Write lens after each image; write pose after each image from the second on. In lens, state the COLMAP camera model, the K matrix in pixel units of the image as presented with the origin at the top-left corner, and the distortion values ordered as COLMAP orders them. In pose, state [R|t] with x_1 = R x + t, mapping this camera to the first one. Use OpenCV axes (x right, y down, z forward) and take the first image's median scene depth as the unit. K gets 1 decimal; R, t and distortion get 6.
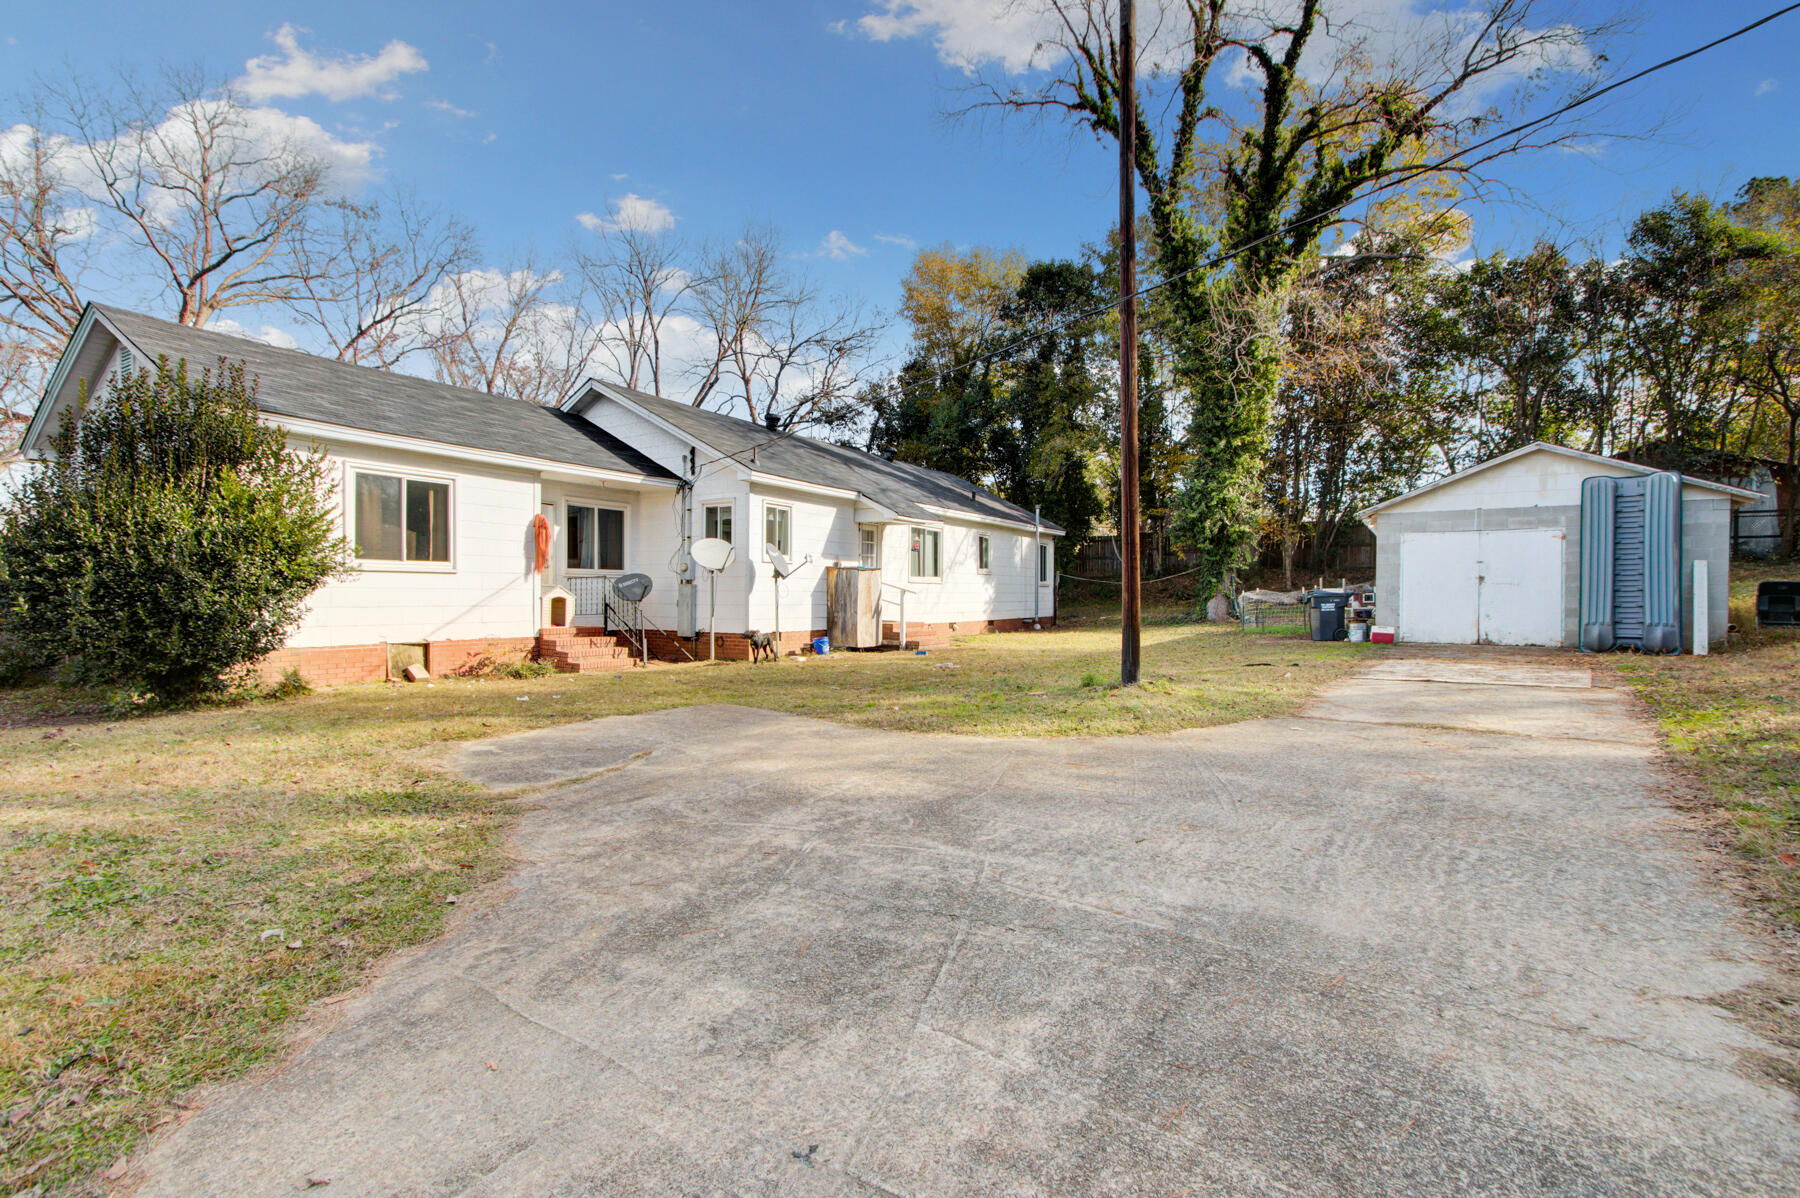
lens RADIAL K [[812.2, 0, 900.0], [0, 812.2, 599.0], [0, 0, 1]] dist [0.000593, 0.000097]
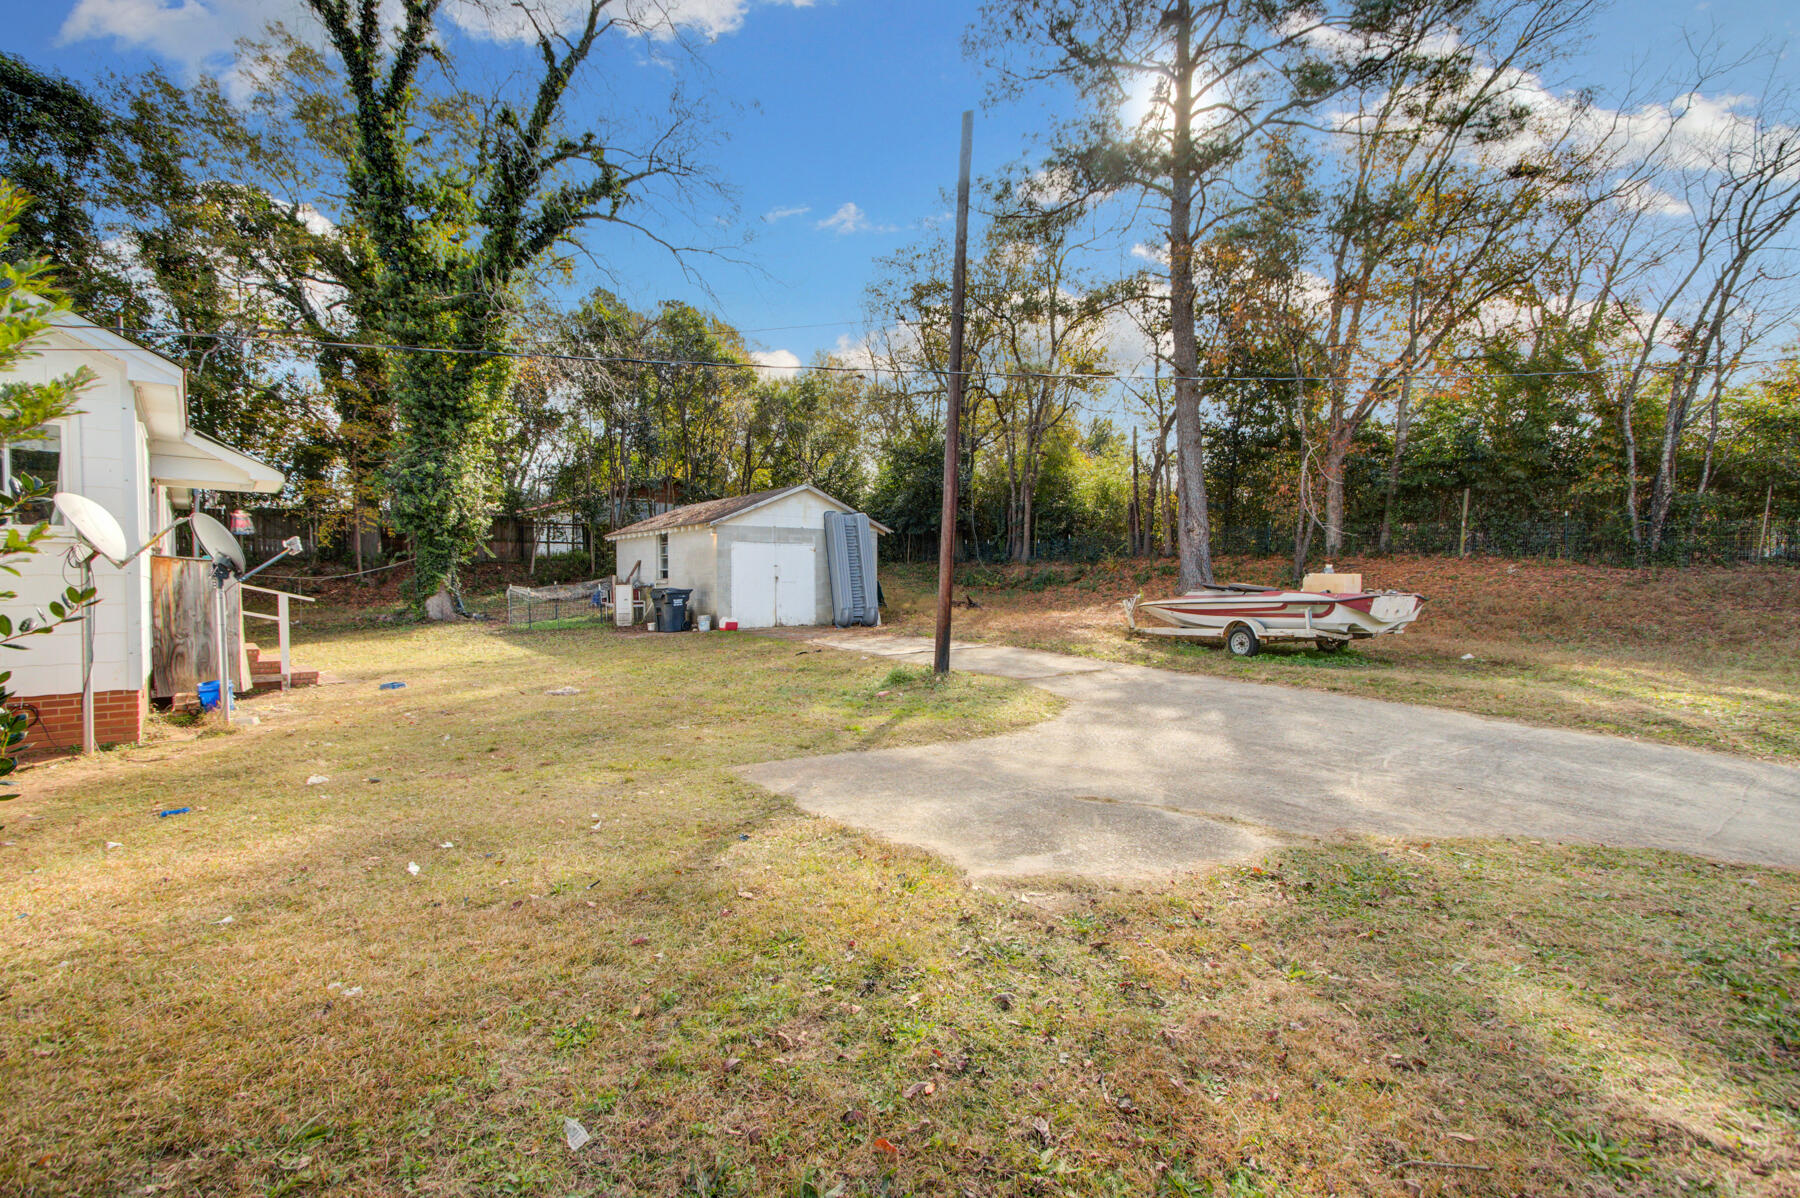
lens RADIAL K [[812.2, 0, 900.0], [0, 812.2, 599.0], [0, 0, 1]] dist [0.000593, 0.000097]
pose [[0.291458, -0.024092, 0.956280, -0.335319], [0.011638, 0.999698, 0.021638, -0.011212], [-0.956513, 0.004823, 0.291650, 0.255033]]
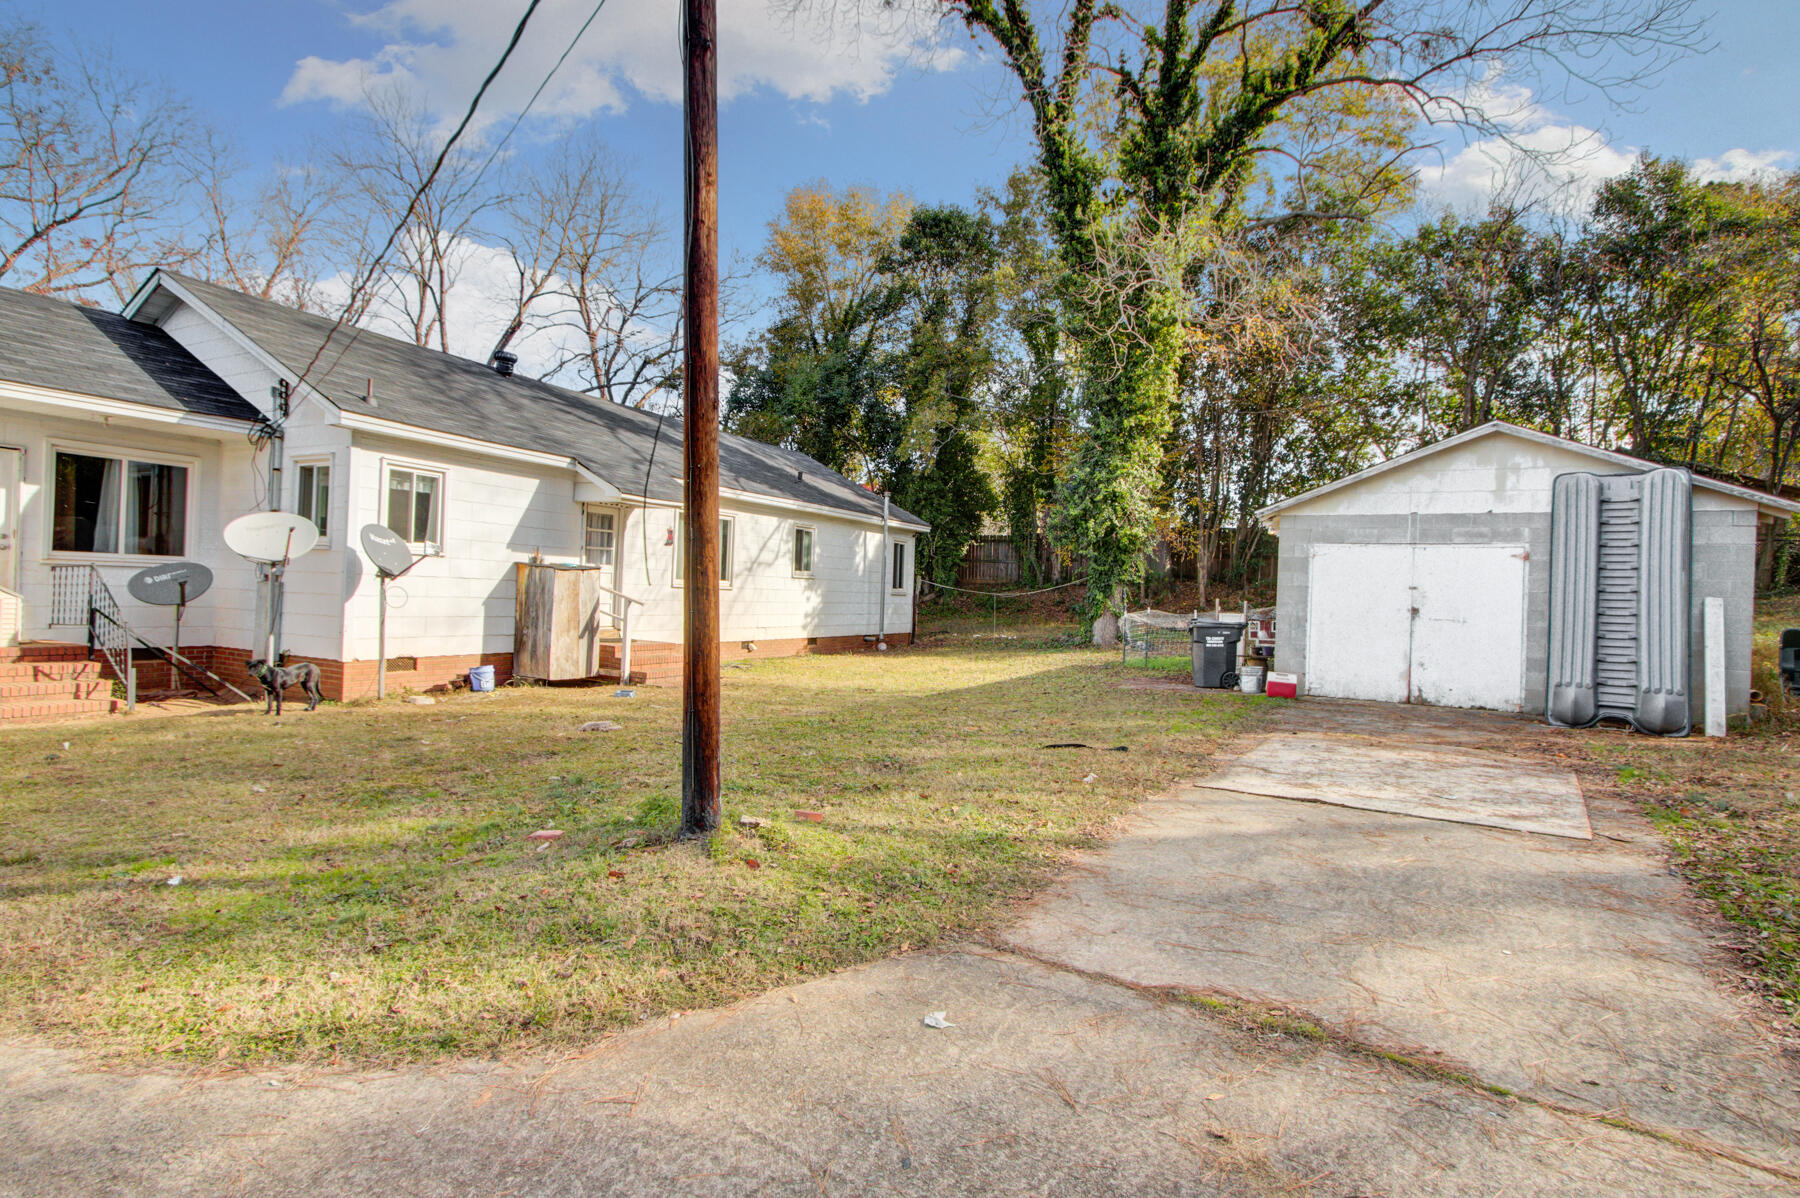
lens RADIAL K [[862.9, 0, 894.4], [0, 862.9, 587.8], [0, 0, 1]] dist [-0.003172, 0.000524]
pose [[0.996977, 0.032815, 0.070430, 0.129729], [-0.031992, 0.999406, -0.012787, -0.013392], [-0.070808, 0.010495, 0.997435, 0.174825]]
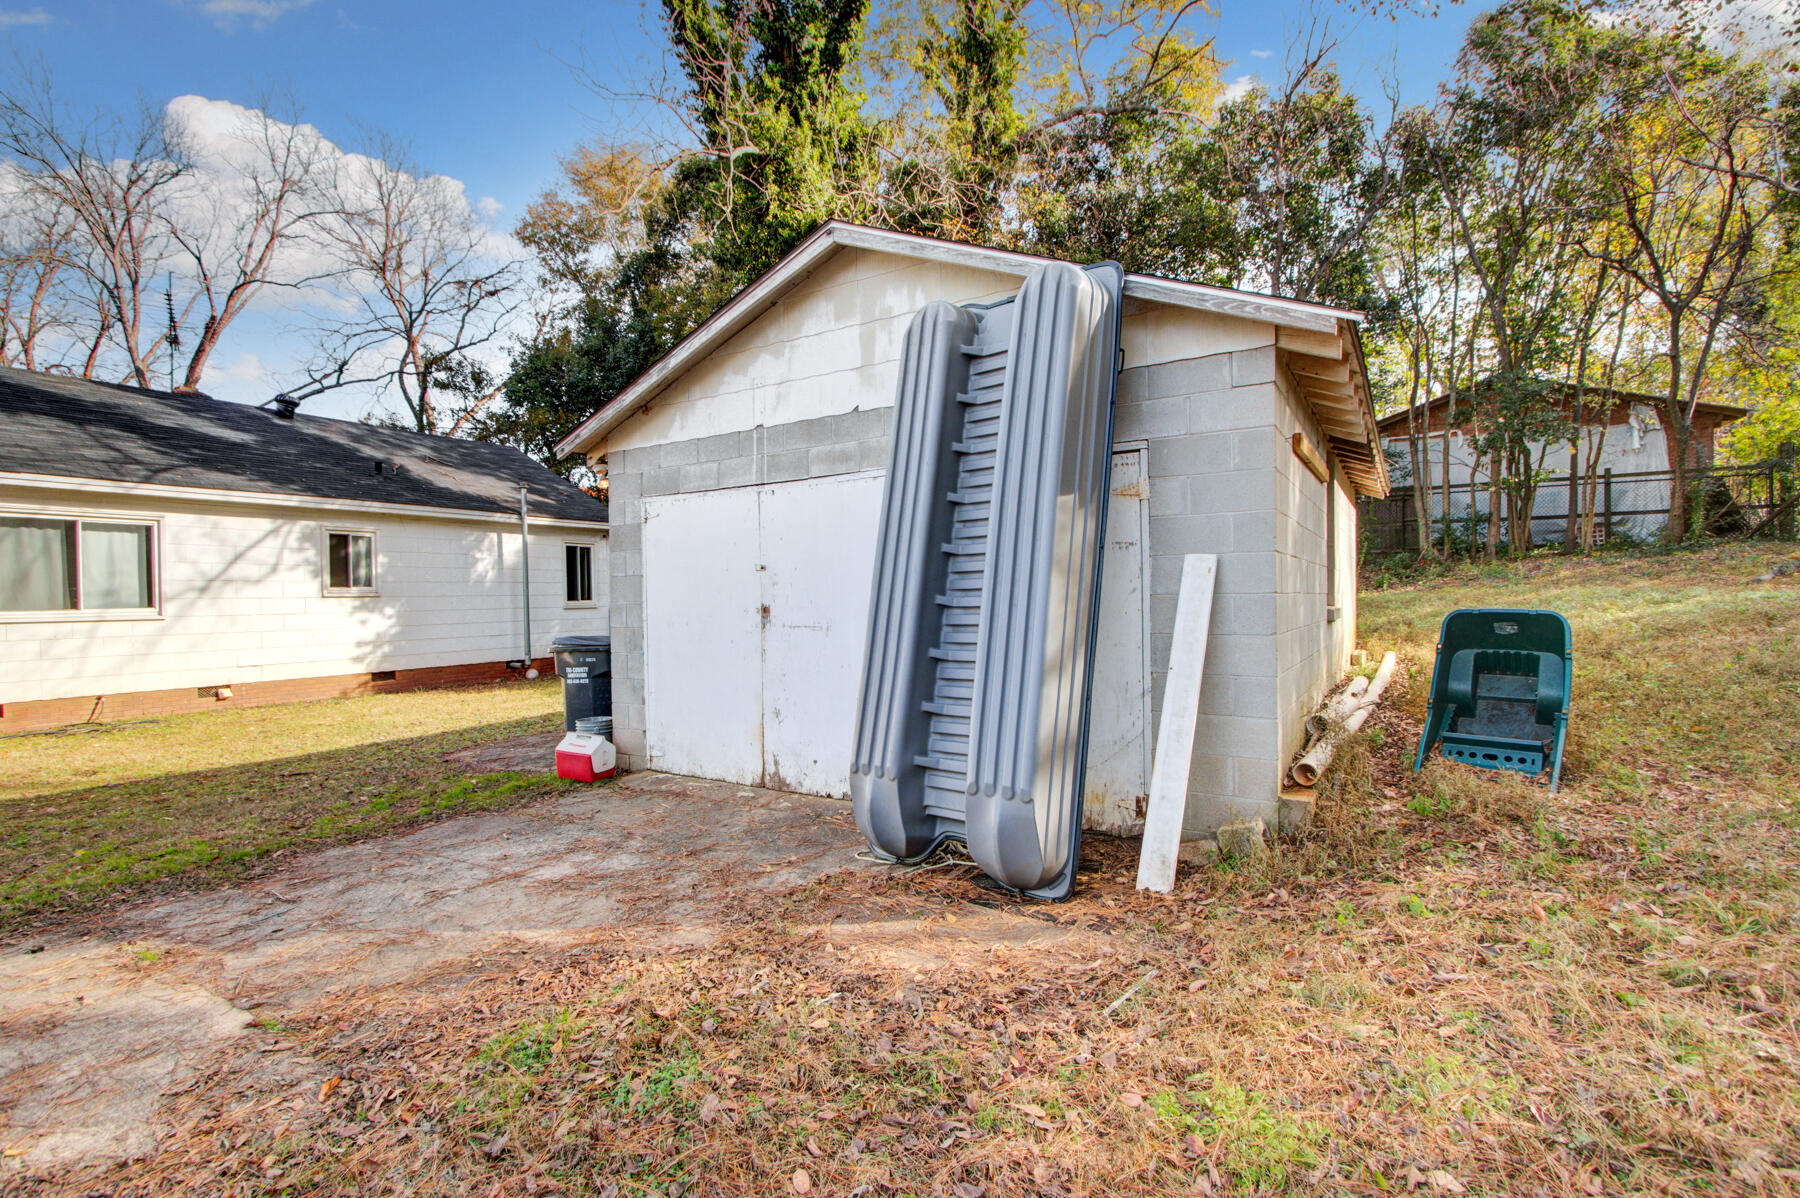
lens RADIAL K [[812.2, 0, 900.0], [0, 812.2, 599.0], [0, 0, 1]] dist [0.000593, 0.000097]
pose [[0.999553, -0.019876, 0.022337, 0.481586], [0.019965, 0.999794, -0.003734, -0.017820], [-0.022258, 0.004178, 0.999744, 0.388057]]
